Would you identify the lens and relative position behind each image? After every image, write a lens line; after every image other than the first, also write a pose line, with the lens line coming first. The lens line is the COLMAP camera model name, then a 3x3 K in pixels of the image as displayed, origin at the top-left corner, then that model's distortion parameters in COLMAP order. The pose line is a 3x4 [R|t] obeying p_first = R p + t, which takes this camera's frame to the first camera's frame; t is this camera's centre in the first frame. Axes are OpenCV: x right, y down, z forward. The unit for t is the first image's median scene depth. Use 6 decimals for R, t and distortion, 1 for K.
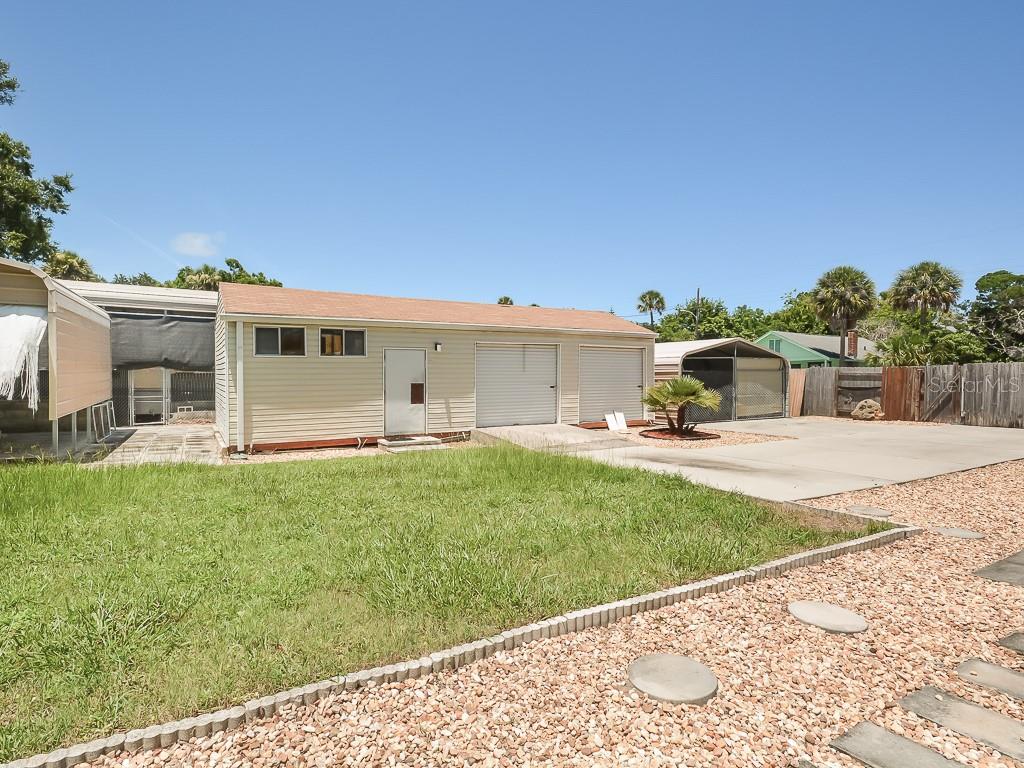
lens RADIAL K [[525.0, 0, 512.0], [0, 525.0, 384.0], [0, 0, 1]] dist [0.002799, -0.021124]
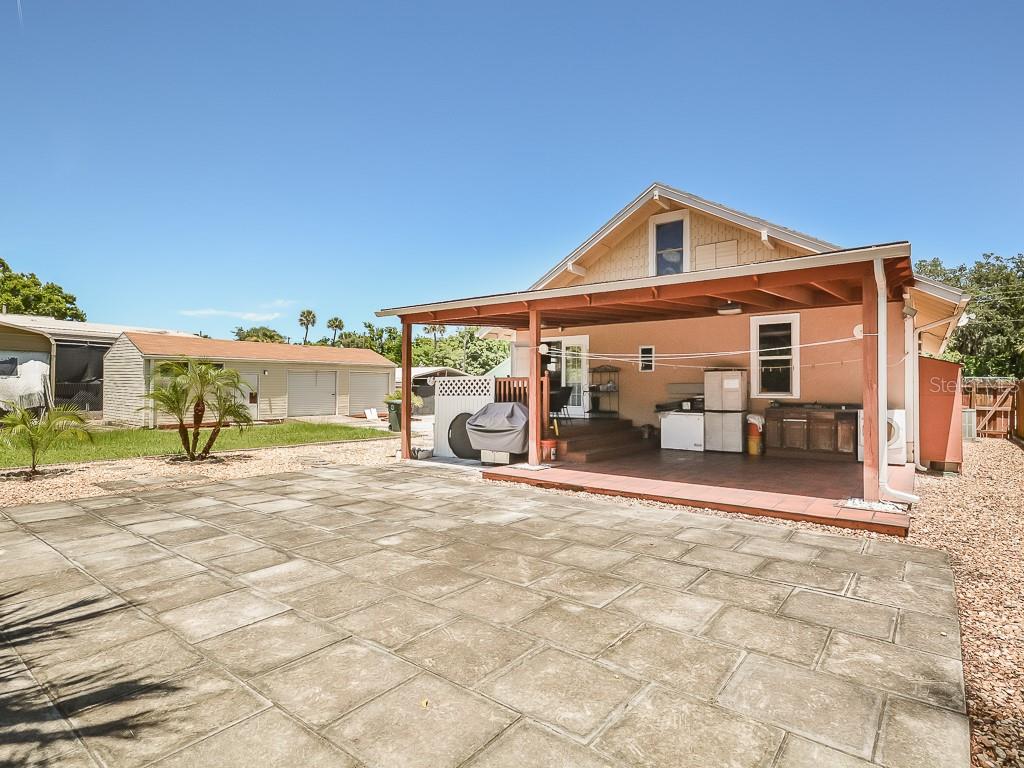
lens RADIAL K [[525.0, 0, 512.0], [0, 525.0, 384.0], [0, 0, 1]] dist [0.002799, -0.021124]
pose [[0.935682, 0.009758, 0.352710, 0.014692], [-0.003982, 0.999846, -0.017098, -0.001772], [-0.352822, 0.014594, 0.935577, -0.866362]]
